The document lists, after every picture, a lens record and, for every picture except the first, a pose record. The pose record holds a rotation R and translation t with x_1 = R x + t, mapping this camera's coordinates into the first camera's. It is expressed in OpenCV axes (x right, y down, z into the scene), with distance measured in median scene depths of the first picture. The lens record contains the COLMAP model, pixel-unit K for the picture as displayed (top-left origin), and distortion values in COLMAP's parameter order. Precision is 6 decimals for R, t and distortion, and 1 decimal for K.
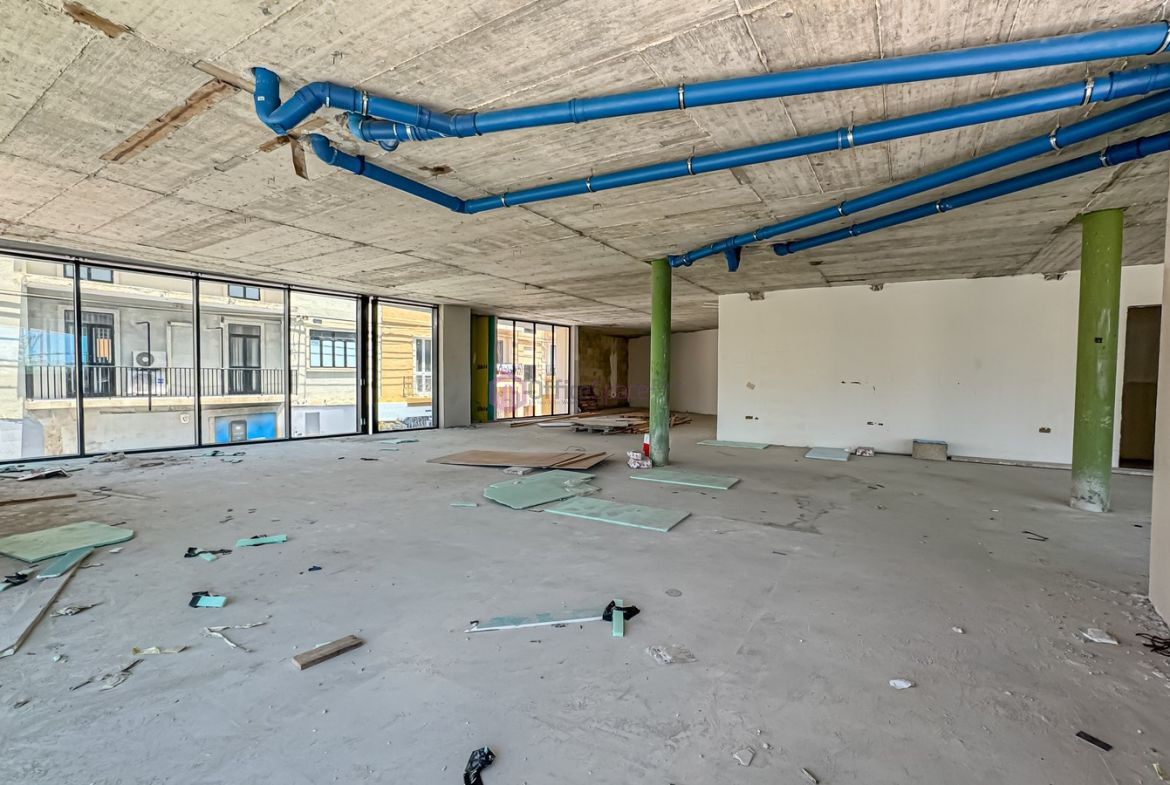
lens RADIAL K [[505.2, 0, 585.0], [0, 505.2, 392.5], [0, 0, 1]] dist [-0.033810, 0.013735]
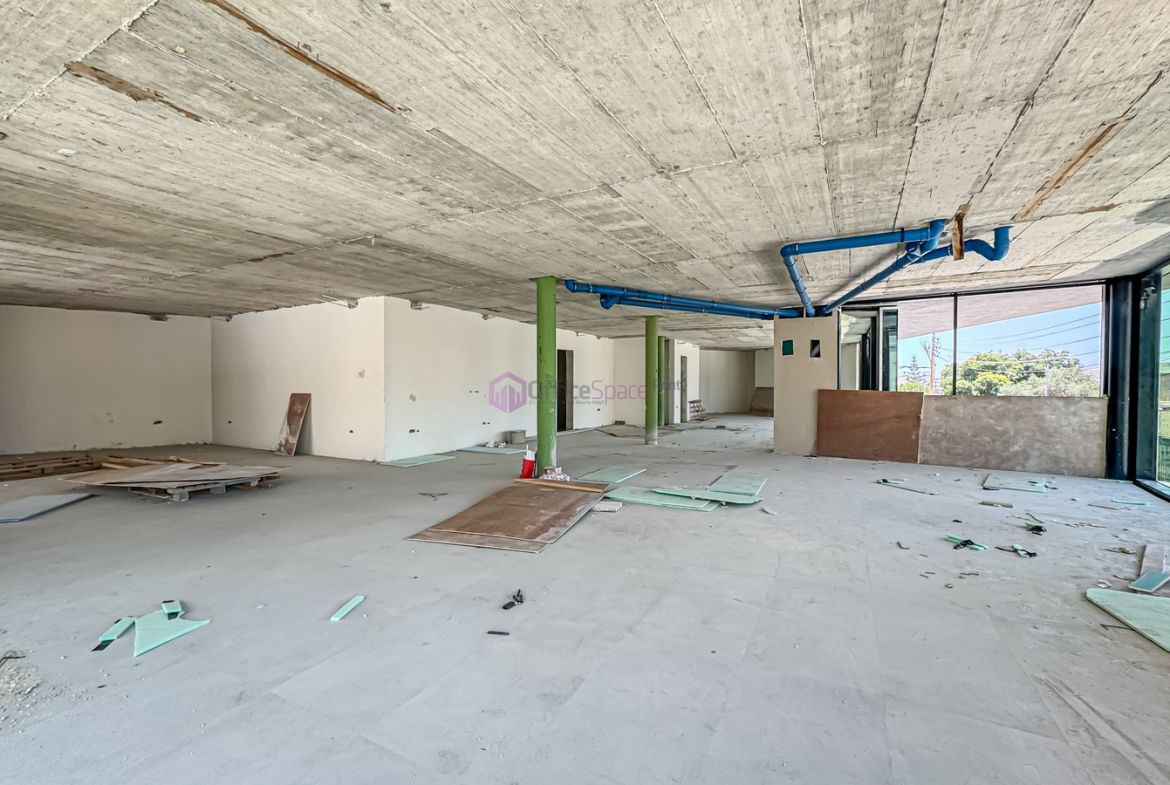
lens RADIAL K [[505.2, 0, 585.0], [0, 505.2, 392.5], [0, 0, 1]] dist [-0.033810, 0.013735]
pose [[-0.067001, -0.031679, 0.997250, -1.604407], [0.036128, 0.998763, 0.034155, -0.107641], [-0.997099, 0.038317, -0.065773, 1.805017]]
